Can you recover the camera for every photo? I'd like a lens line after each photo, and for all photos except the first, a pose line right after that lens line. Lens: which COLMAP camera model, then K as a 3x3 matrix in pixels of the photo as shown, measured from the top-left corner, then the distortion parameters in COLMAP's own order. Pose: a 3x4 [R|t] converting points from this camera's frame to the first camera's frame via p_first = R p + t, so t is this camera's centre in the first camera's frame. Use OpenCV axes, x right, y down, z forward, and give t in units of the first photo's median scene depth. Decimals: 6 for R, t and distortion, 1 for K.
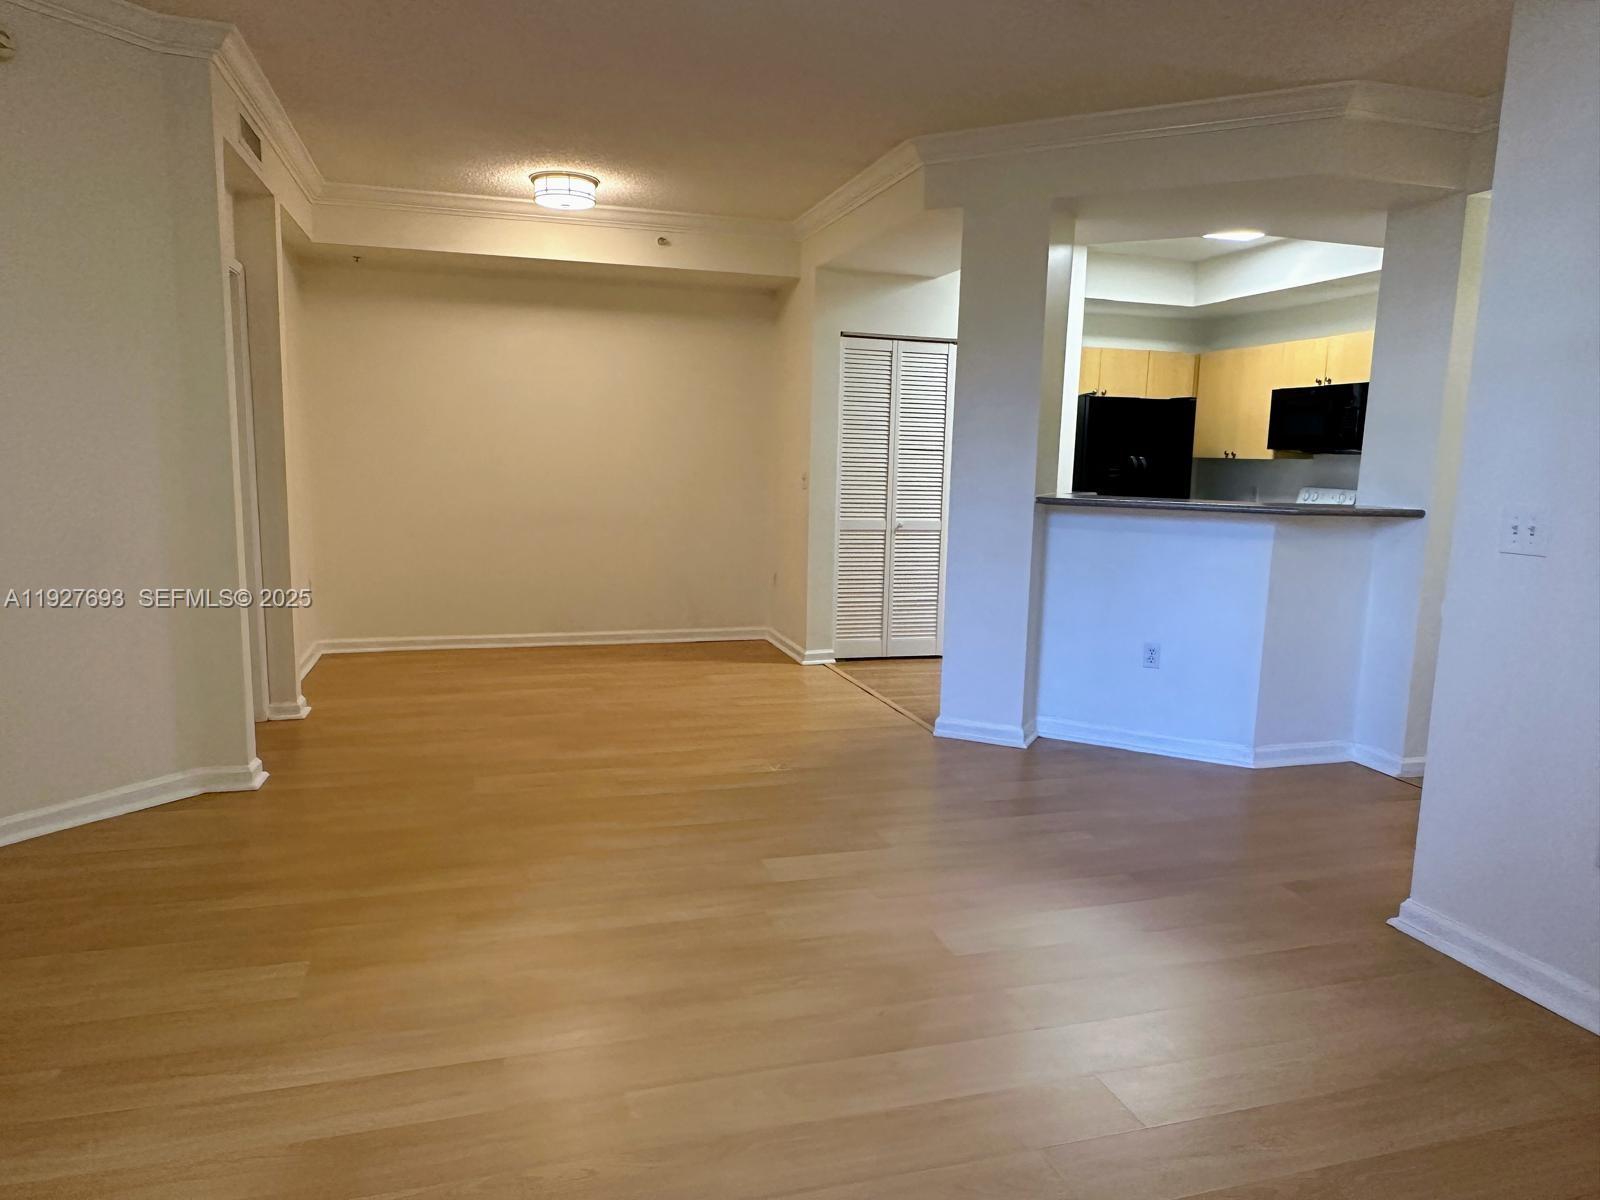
lens RADIAL K [[1022.2, 0, 787.6], [0, 1022.2, 606.5], [0, 0, 1]] dist [0.010640, 0.002537]
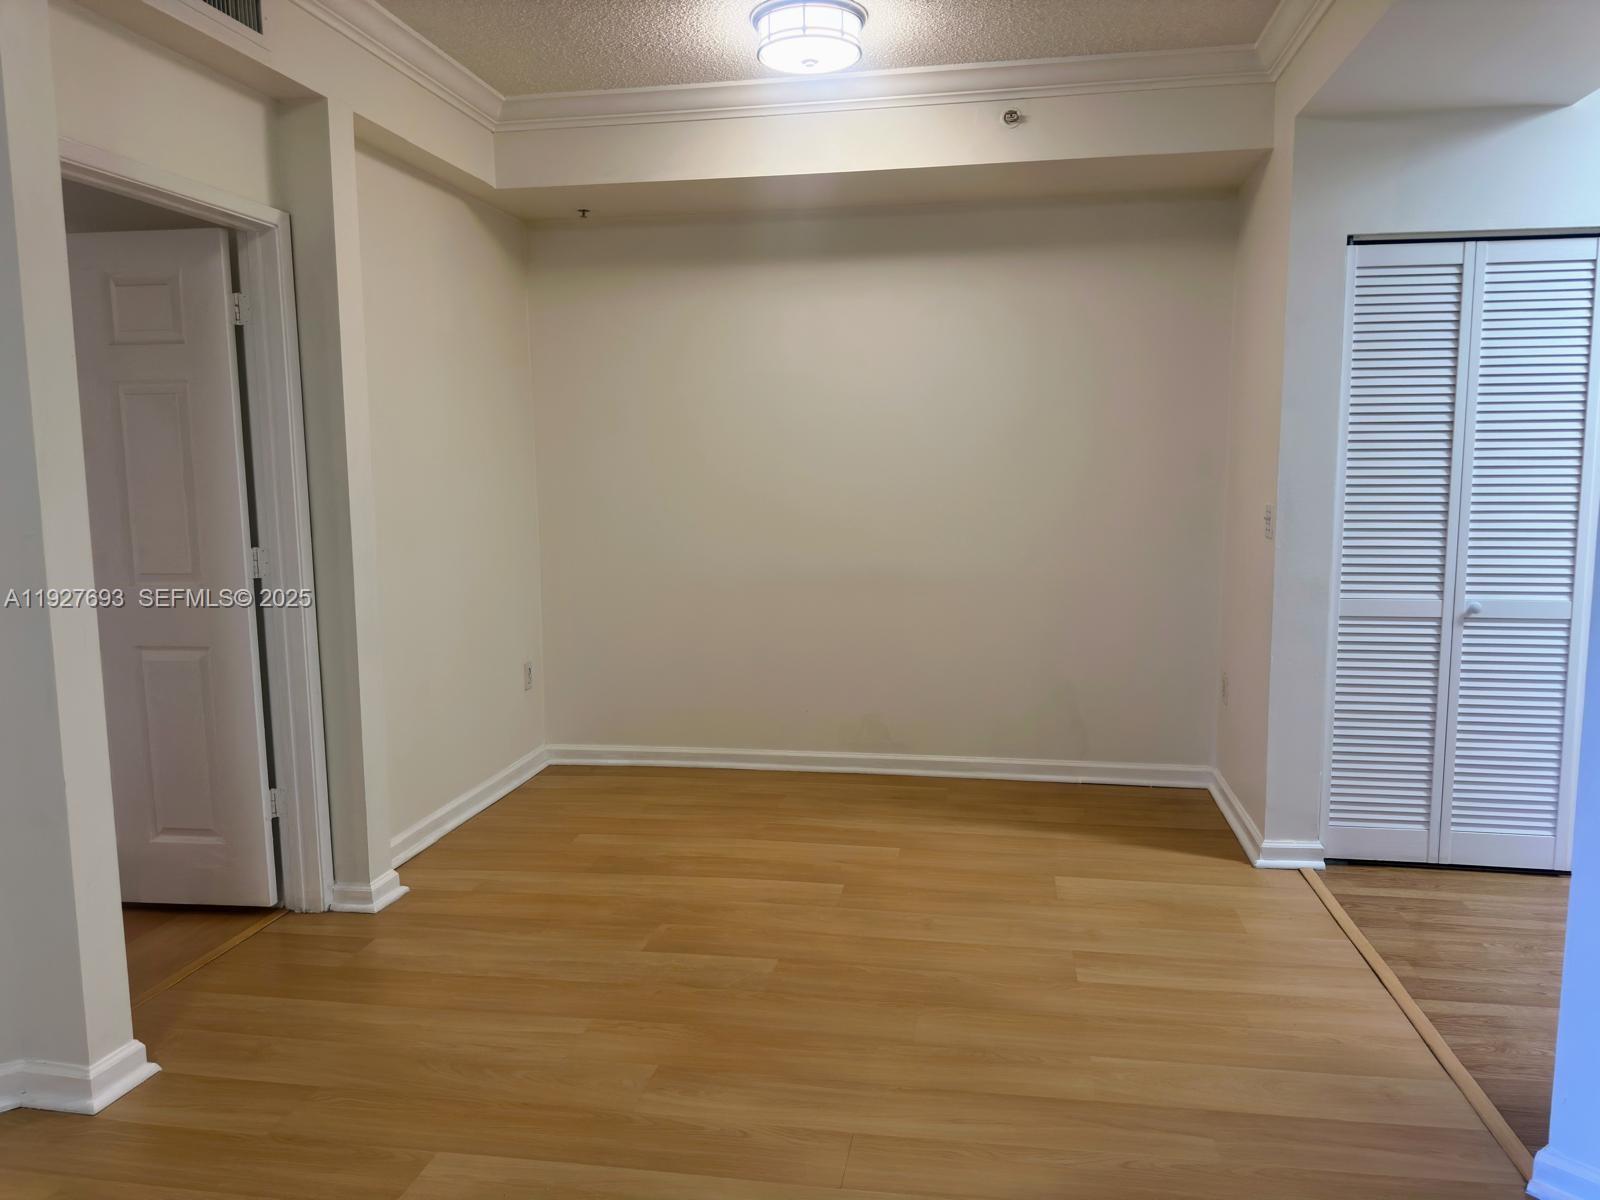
lens RADIAL K [[1119.9, 0, 811.4], [0, 1119.9, 599.2], [0, 0, 1]] dist [0.060190, -0.066273]
pose [[0.902169, 0.024256, -0.430701, 0.055858], [-0.034498, 0.999277, -0.015984, -0.064048], [0.430002, 0.029279, 0.902353, 0.355733]]
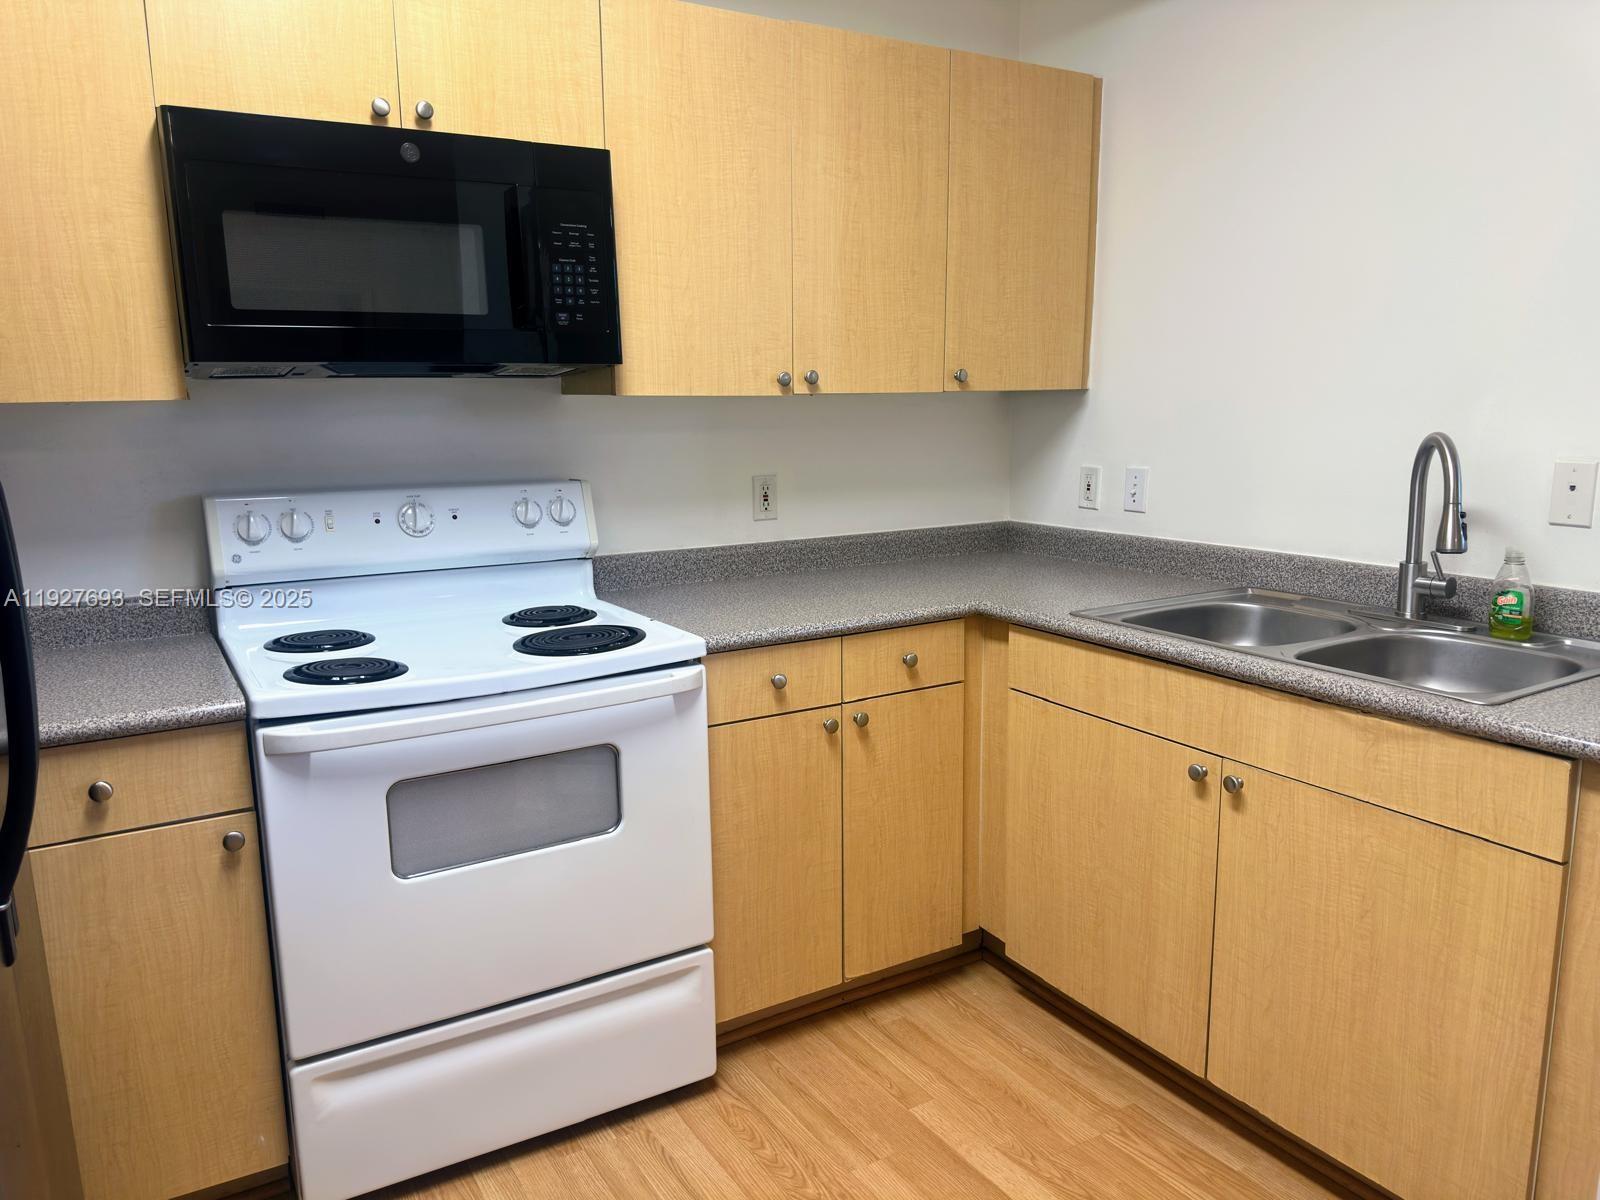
lens RADIAL K [[1119.9, 0, 791.4], [0, 1119.9, 600.4], [0, 0, 1]] dist [0.060190, -0.066273]
pose [[-0.270964, -0.191966, 0.943254, 0.194132], [0.149715, 0.959583, 0.238297, -0.163338], [-0.950875, 0.205789, -0.231272, 1.084476]]
